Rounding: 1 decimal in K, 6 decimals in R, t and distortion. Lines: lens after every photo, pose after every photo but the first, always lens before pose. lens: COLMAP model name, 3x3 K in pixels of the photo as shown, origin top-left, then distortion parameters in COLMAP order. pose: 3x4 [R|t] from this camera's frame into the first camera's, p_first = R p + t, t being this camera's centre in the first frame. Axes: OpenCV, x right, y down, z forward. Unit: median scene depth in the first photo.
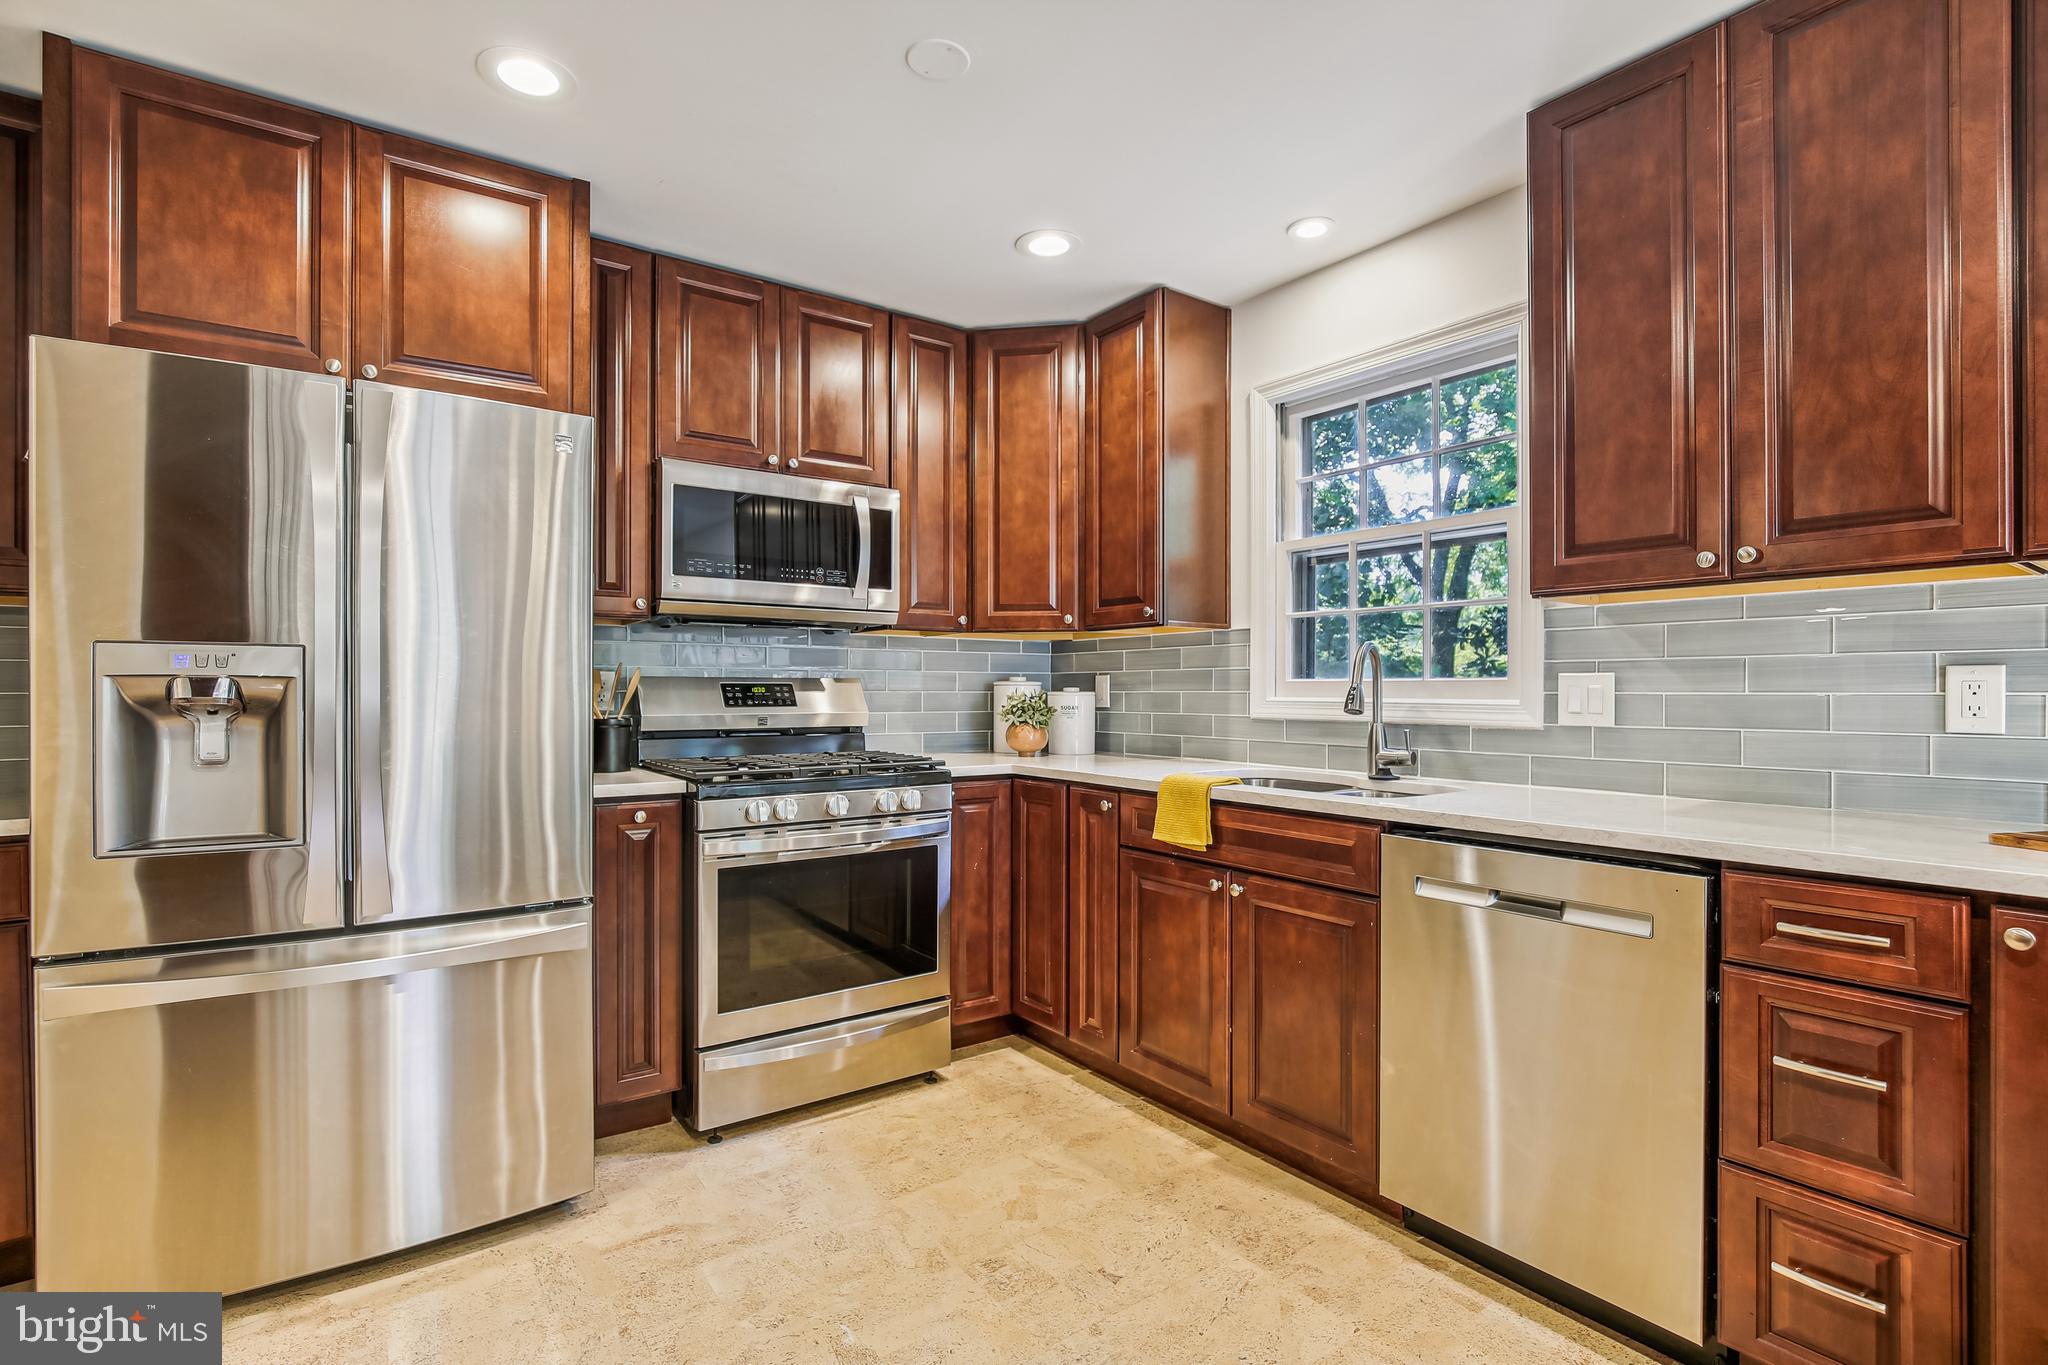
lens RADIAL K [[959.3, 0, 1004.9], [0, 959.3, 704.9], [0, 0, 1]] dist [-0.027126, 0.006849]
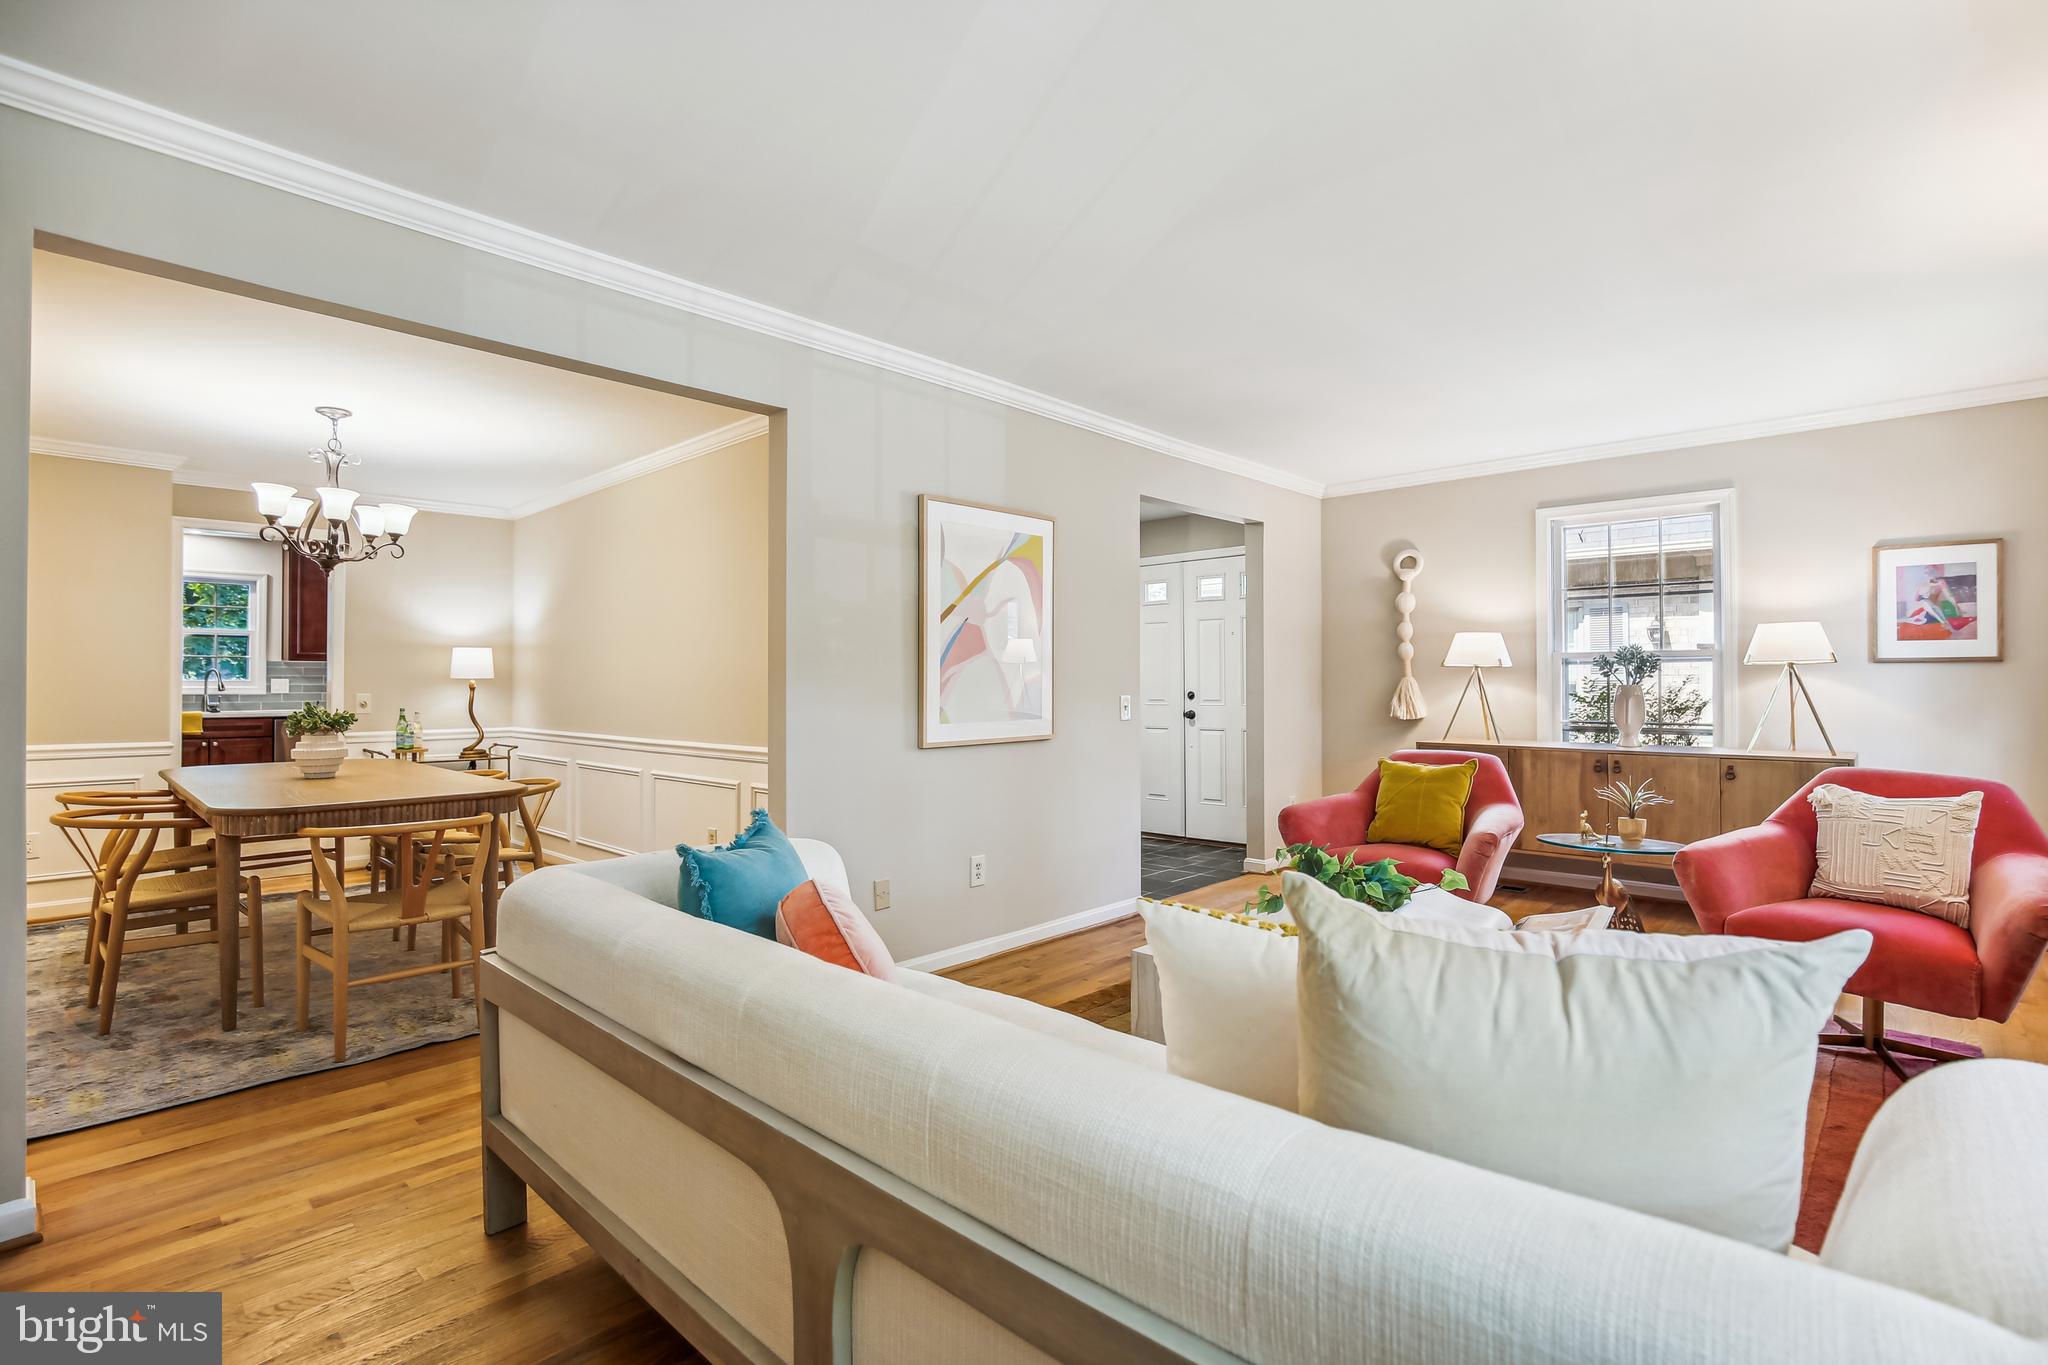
lens RADIAL K [[959.3, 0, 1030.2], [0, 959.3, 681.0], [0, 0, 1]] dist [-0.027126, 0.006849]
pose [[-0.201411, 0.000134, 0.979507, -3.134431], [0.011362, 0.999933, 0.002200, -0.000401], [-0.979441, 0.011573, -0.201399, -0.988112]]
